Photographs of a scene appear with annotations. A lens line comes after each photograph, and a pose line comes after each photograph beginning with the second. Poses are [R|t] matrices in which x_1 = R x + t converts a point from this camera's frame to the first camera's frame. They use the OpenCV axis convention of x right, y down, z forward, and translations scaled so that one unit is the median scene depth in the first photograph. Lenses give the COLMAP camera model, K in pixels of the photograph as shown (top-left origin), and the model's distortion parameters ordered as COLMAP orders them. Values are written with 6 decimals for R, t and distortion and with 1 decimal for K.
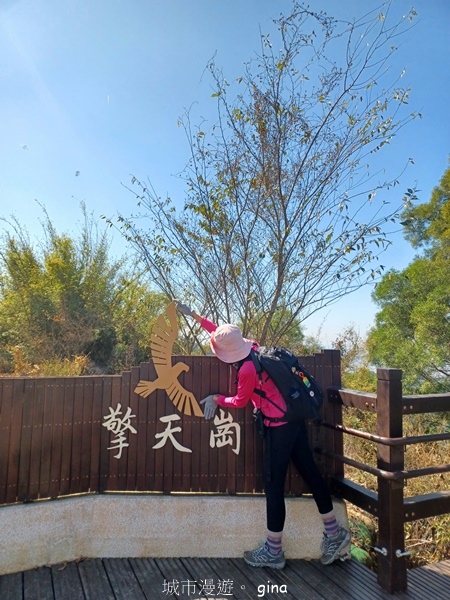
lens RADIAL K [[426.9, 0, 228.2], [0, 426.9, 295.9], [0, 0, 1]] dist [0.049581, -0.036658]
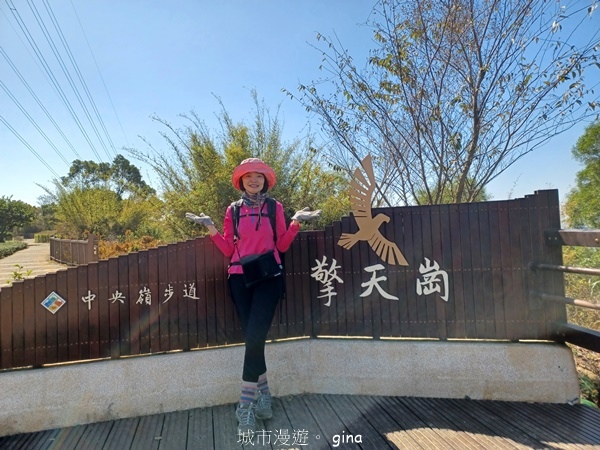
lens RADIAL K [[426.9, 0, 304.3], [0, 426.9, 217.5], [0, 0, 1]] dist [0.049581, -0.036658]
pose [[0.973951, -0.061636, -0.218221, -0.068673], [0.080131, 0.993811, 0.076939, 0.073666], [0.212128, -0.092421, 0.972862, -0.014261]]
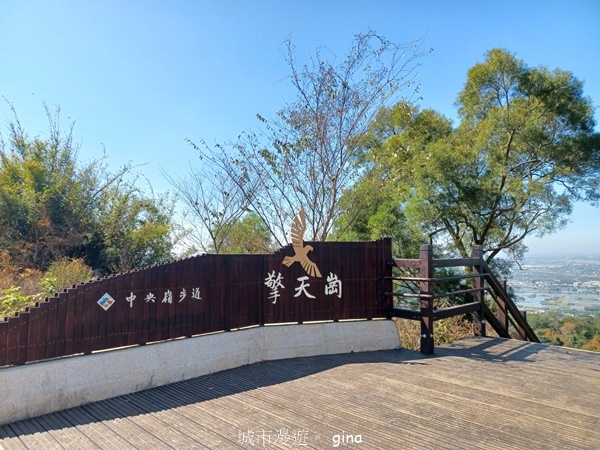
lens RADIAL K [[426.9, 0, 294.6], [0, 426.9, 222.1], [0, 0, 1]] dist [0.049581, -0.036658]
pose [[0.941340, 0.009716, 0.337321, -0.715287], [-0.022773, 0.999136, 0.034773, 0.012860], [-0.336692, -0.040415, 0.940747, -0.516699]]
